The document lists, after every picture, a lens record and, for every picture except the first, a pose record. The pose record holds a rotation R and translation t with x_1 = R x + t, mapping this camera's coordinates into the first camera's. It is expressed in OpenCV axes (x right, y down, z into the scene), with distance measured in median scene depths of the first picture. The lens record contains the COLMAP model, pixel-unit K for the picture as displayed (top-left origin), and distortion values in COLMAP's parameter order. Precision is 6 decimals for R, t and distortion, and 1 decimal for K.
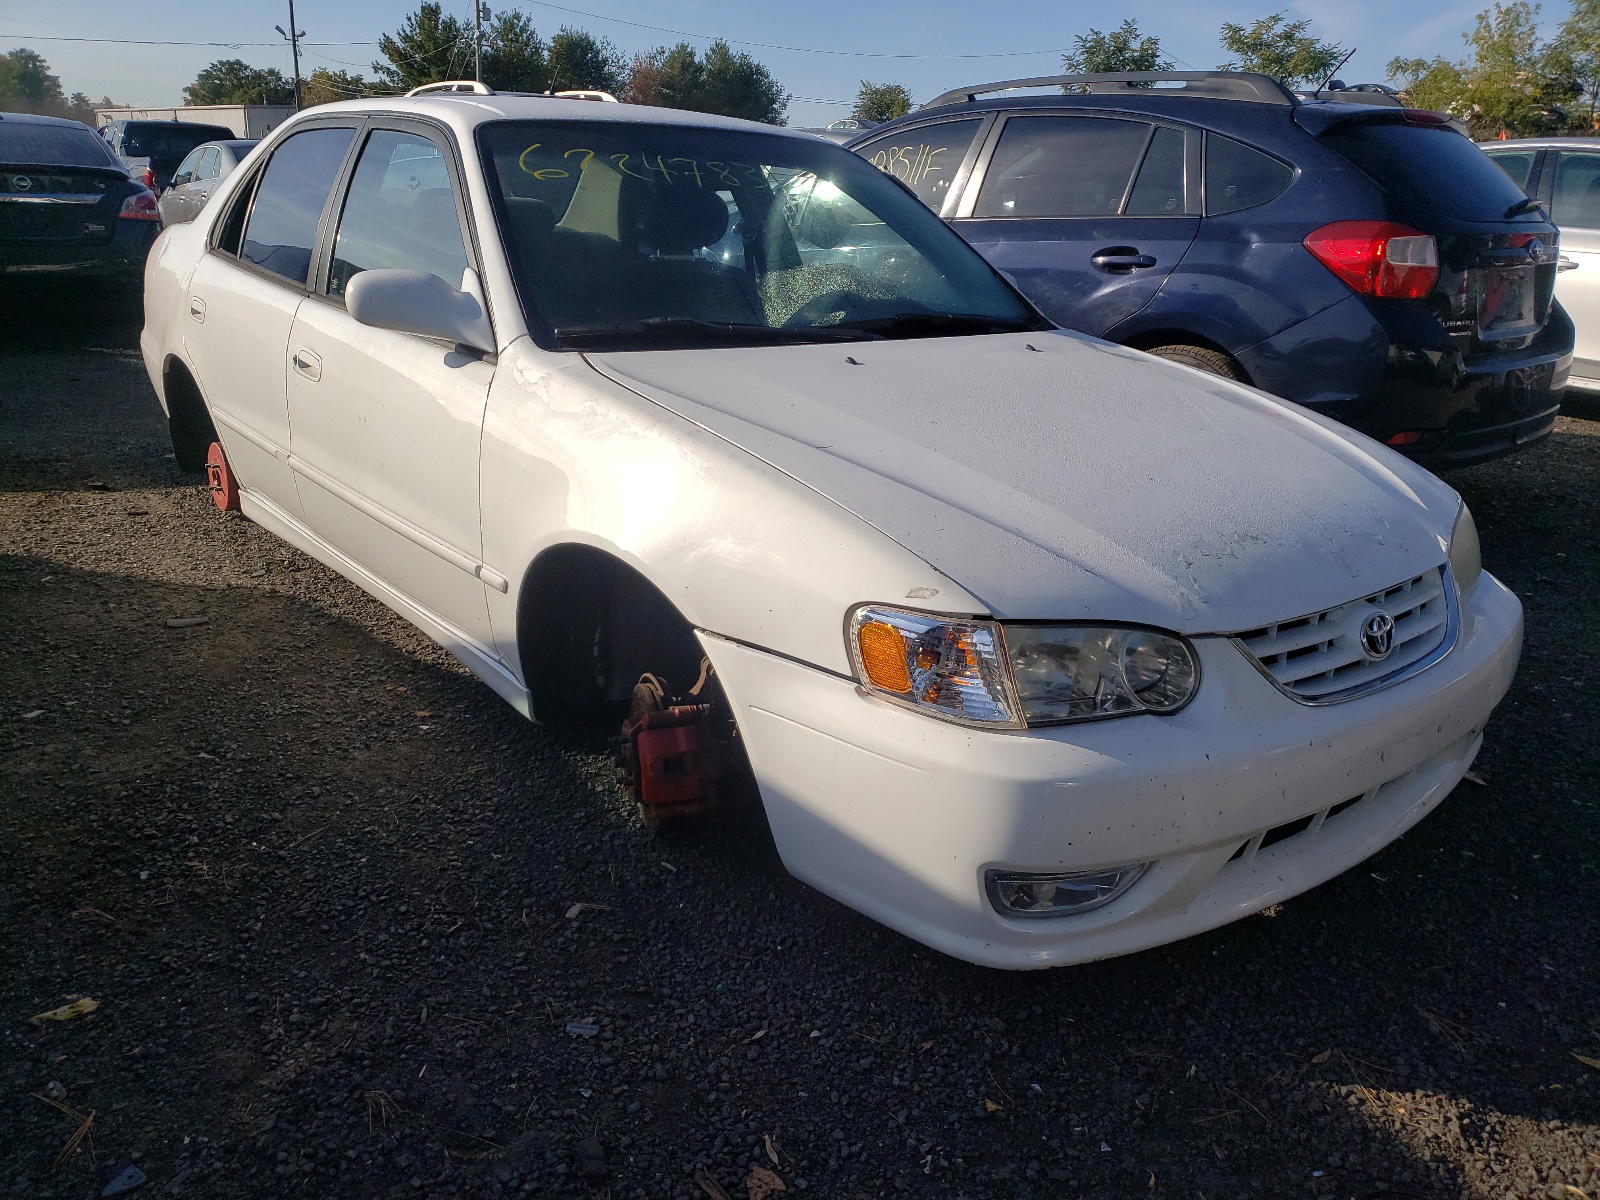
lens RADIAL K [[1365.0, 0, 800.0], [0, 1365.0, 600.0], [0, 0, 1]] dist [0.013451, 0.037046]
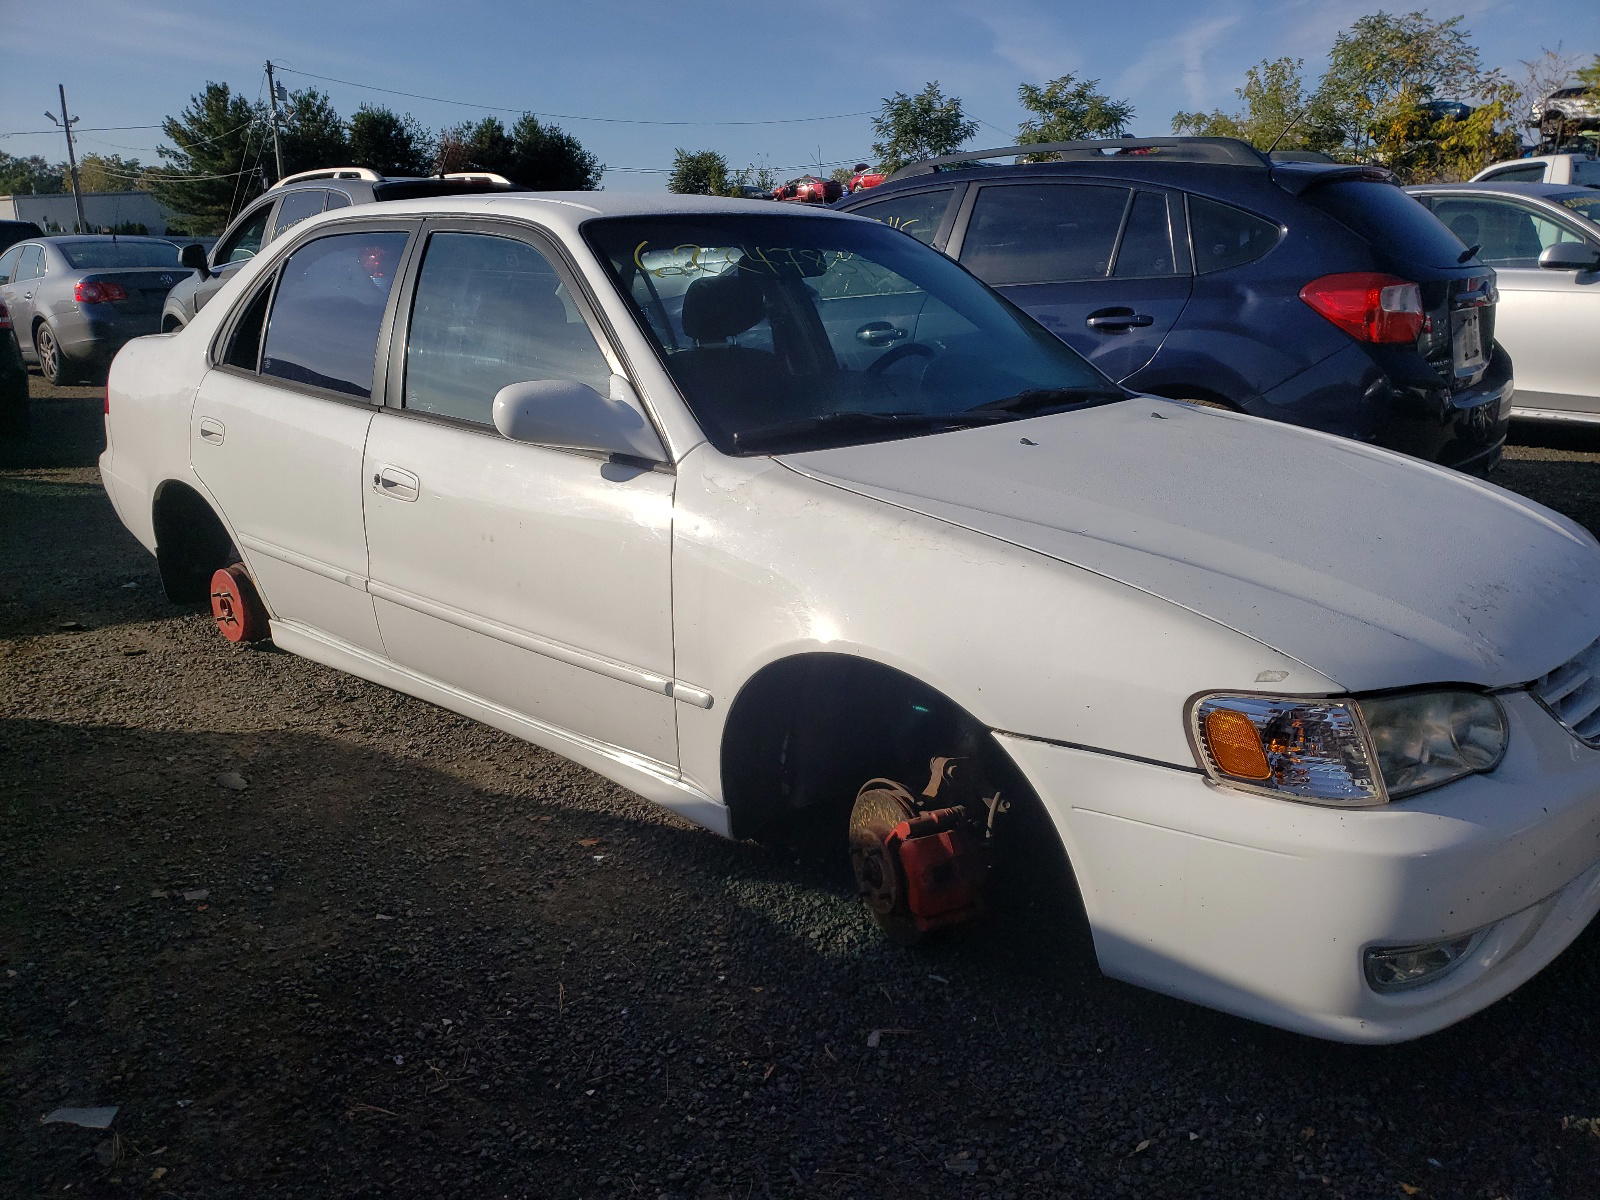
lens RADIAL K [[1362.3, 0, 800.0], [0, 1362.3, 600.0], [0, 0, 1]] dist [0.035992, 0.009733]
pose [[0.984943, -0.085857, 0.150051, -0.181135], [0.091866, 0.995205, -0.033574, -0.027070], [-0.146449, 0.046853, 0.988108, 0.026501]]
